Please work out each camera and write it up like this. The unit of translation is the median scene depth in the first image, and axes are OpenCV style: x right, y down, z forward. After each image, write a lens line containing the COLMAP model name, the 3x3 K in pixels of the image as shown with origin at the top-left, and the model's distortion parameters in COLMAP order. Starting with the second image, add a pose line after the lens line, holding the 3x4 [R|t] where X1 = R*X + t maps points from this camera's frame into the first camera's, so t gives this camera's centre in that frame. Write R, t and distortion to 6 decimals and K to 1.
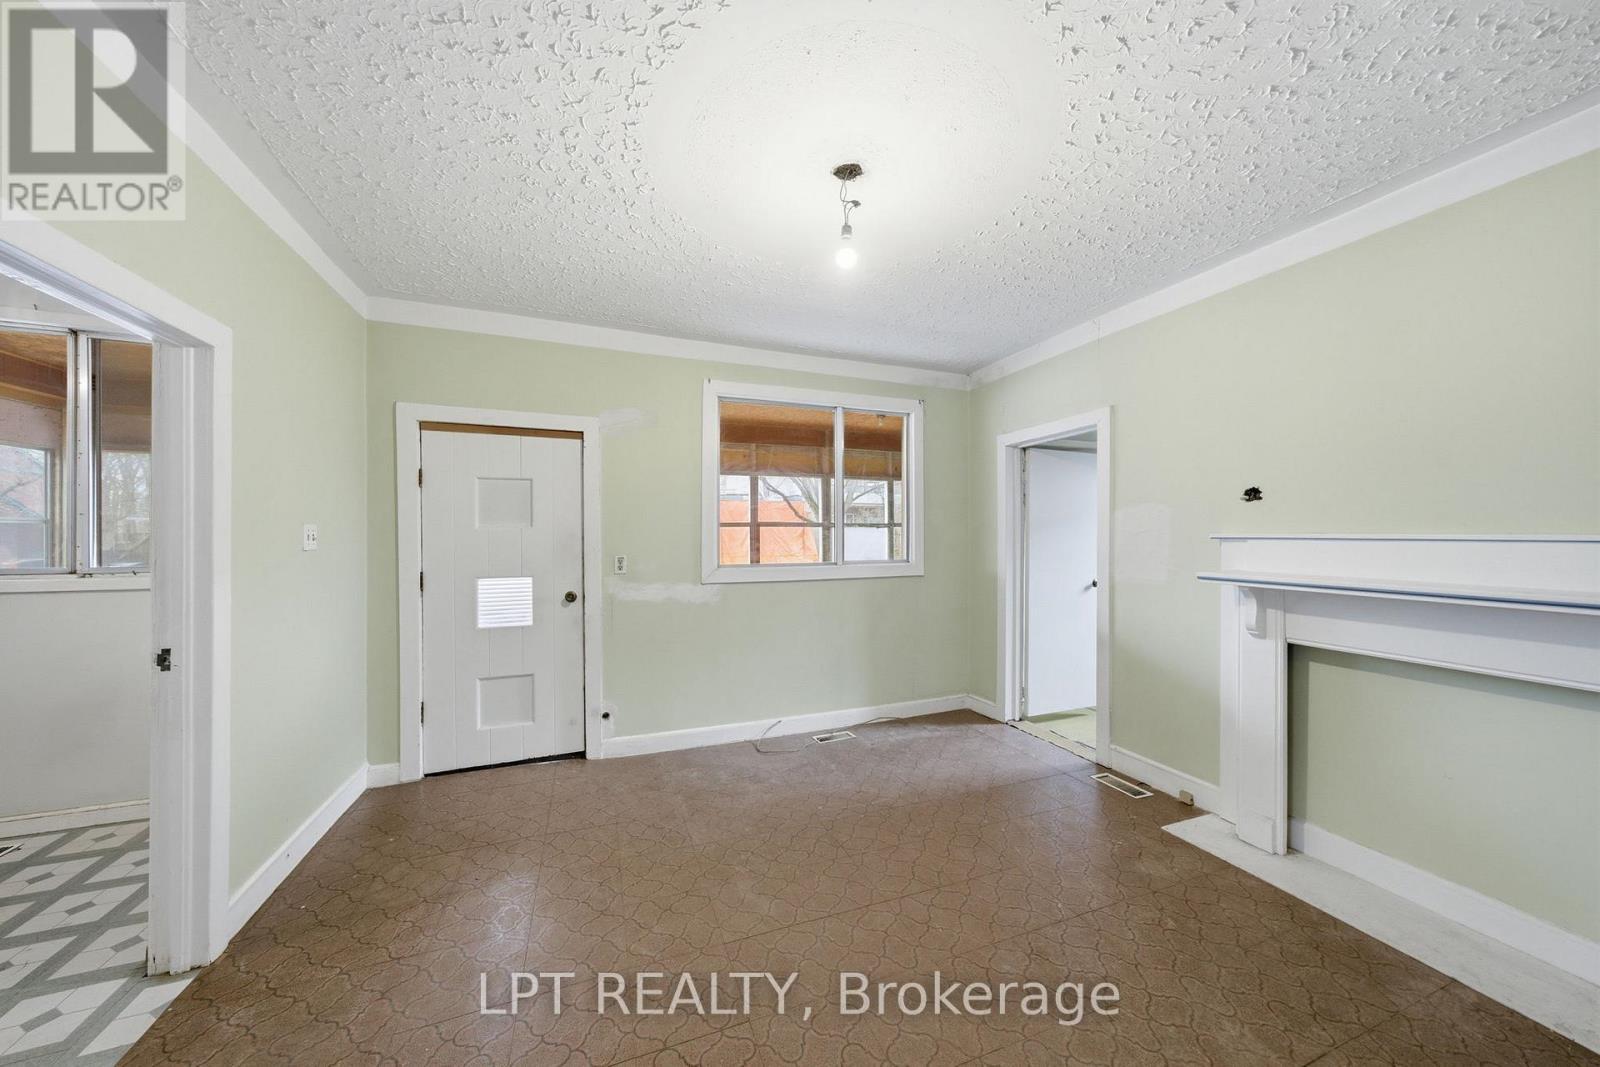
lens RADIAL K [[567.4, 0, 796.0], [0, 567.4, 532.7], [0, 0, 1]] dist [-0.001539, -0.000107]
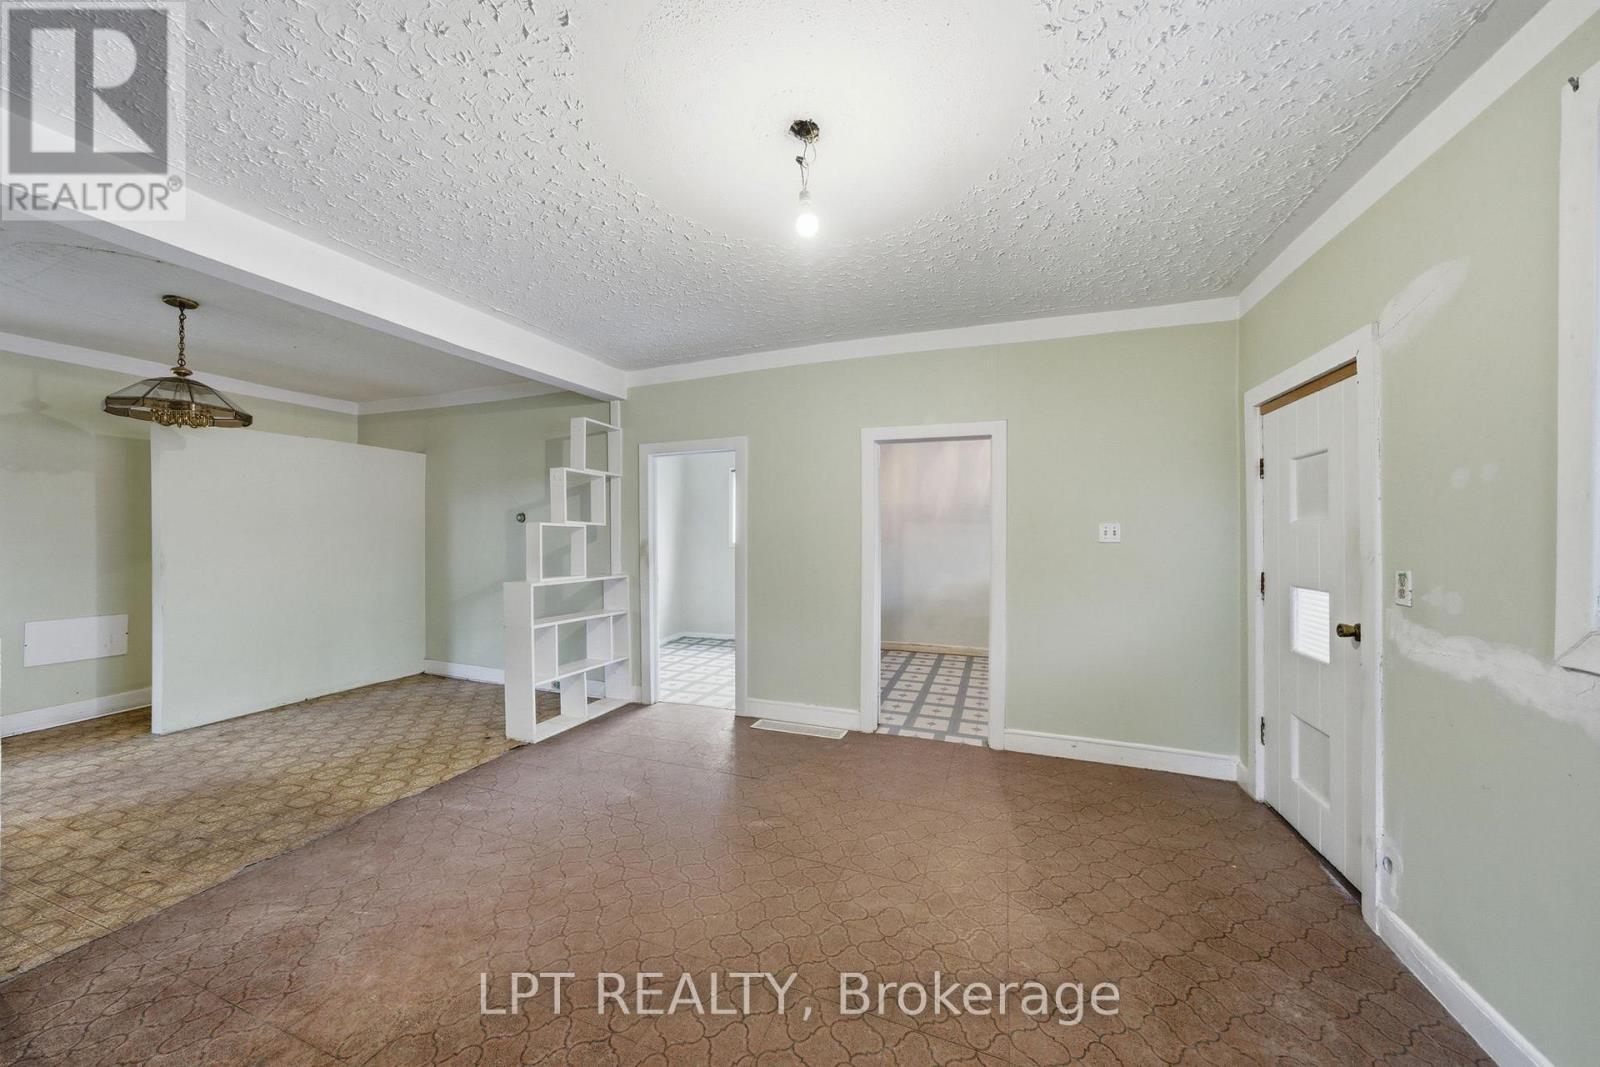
lens RADIAL K [[567.4, 0, 796.0], [0, 567.4, 532.7], [0, 0, 1]] dist [-0.001539, -0.000107]
pose [[-0.609612, -0.002573, -0.792696, 0.471079], [0.000363, 0.999994, -0.003525, 0.008393], [0.792700, -0.002437, -0.609607, 0.926624]]
